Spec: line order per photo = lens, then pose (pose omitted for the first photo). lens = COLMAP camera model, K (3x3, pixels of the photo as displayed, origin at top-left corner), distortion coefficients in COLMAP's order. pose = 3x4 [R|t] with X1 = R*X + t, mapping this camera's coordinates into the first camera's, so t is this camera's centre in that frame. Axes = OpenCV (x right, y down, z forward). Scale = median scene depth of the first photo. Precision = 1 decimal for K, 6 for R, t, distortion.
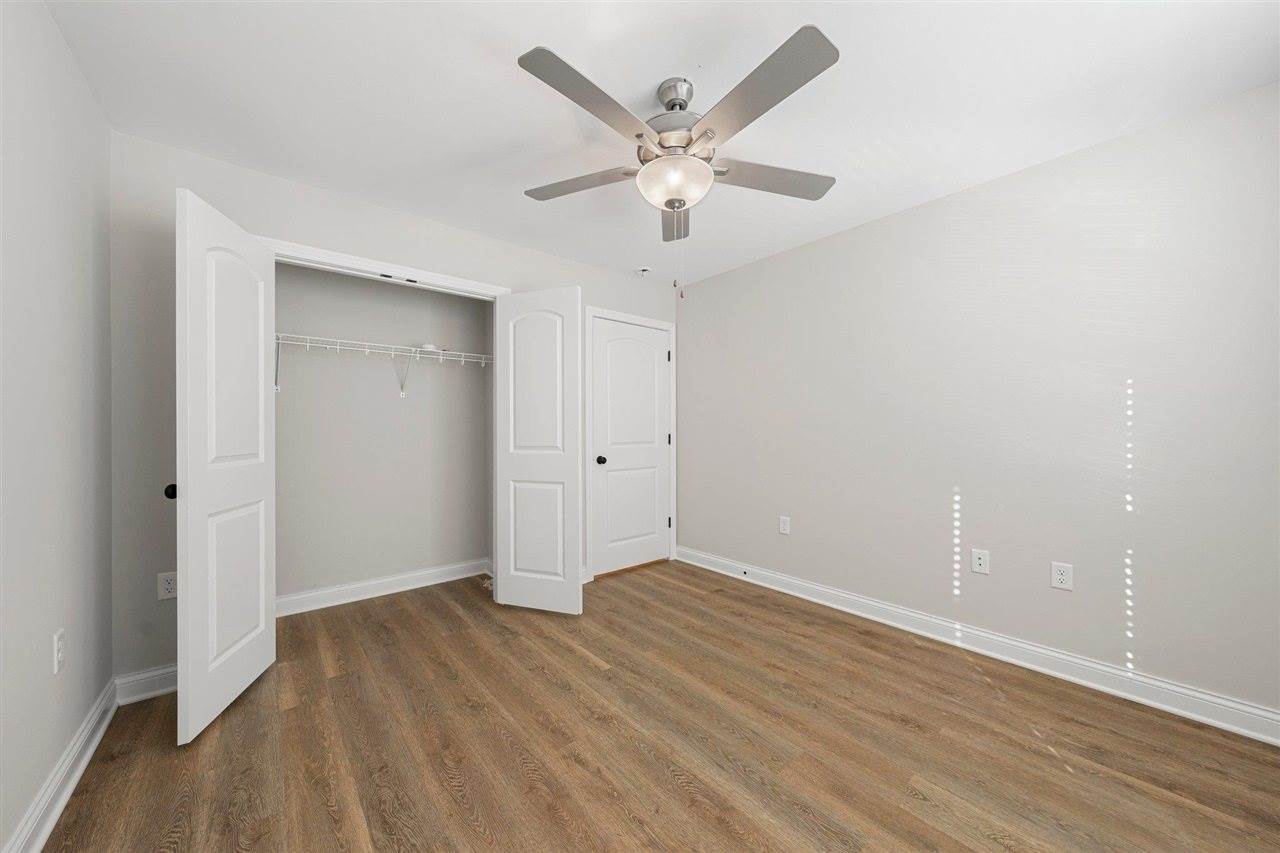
lens RADIAL K [[446.9, 0, 635.5], [0, 446.9, 432.3], [0, 0, 1]] dist [0.000009, -0.000021]
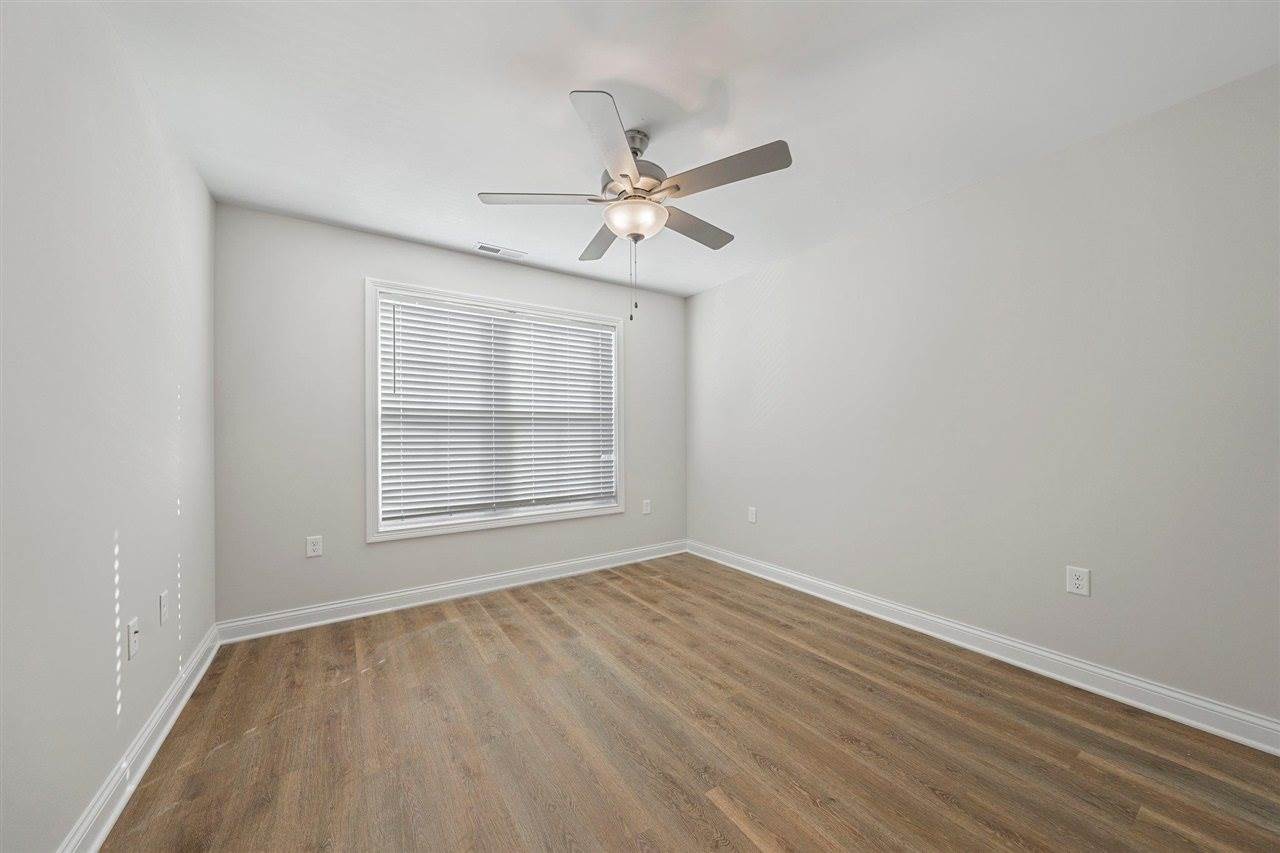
lens RADIAL K [[446.9, 0, 635.5], [0, 446.9, 432.3], [0, 0, 1]] dist [0.000009, -0.000021]
pose [[-0.993437, 0.008255, 0.114080, -0.037280], [0.008521, 0.999962, 0.001842, -0.004262], [-0.114060, 0.002802, -0.993470, 2.043704]]
